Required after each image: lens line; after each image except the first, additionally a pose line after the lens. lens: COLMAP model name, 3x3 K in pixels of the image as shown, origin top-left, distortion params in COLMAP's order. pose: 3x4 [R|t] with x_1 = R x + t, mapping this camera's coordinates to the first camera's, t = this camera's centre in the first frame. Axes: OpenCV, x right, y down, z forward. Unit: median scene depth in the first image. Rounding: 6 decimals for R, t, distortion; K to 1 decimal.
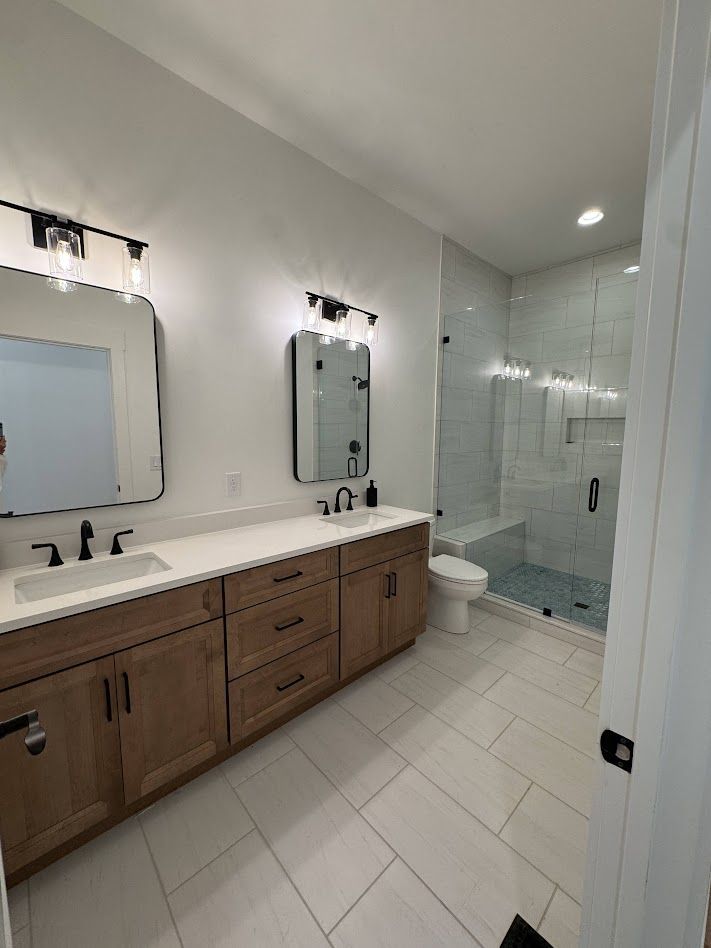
lens RADIAL K [[377.0, 0, 354.3], [0, 377.0, 468.2], [0, 0, 1]] dist [-0.003511, -0.000234]
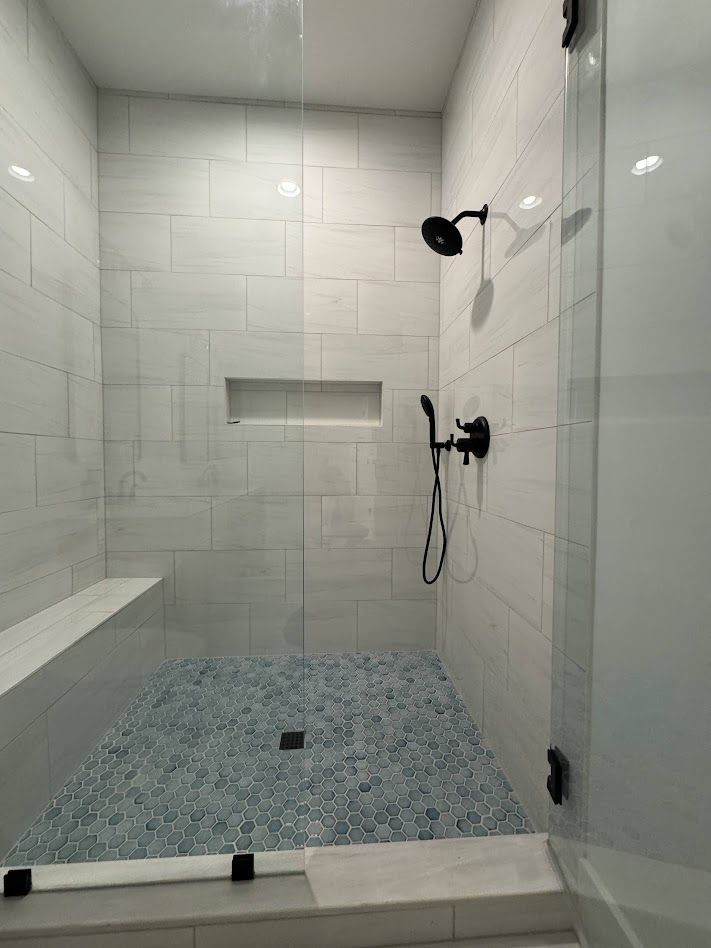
lens RADIAL K [[377.0, 0, 356.8], [0, 377.0, 475.7], [0, 0, 1]] dist [-0.003511, -0.000234]
pose [[0.623564, -0.033900, 0.781037, 0.257548], [0.091599, 0.995346, -0.029929, 0.047807], [-0.776387, 0.090205, 0.623767, 0.536722]]
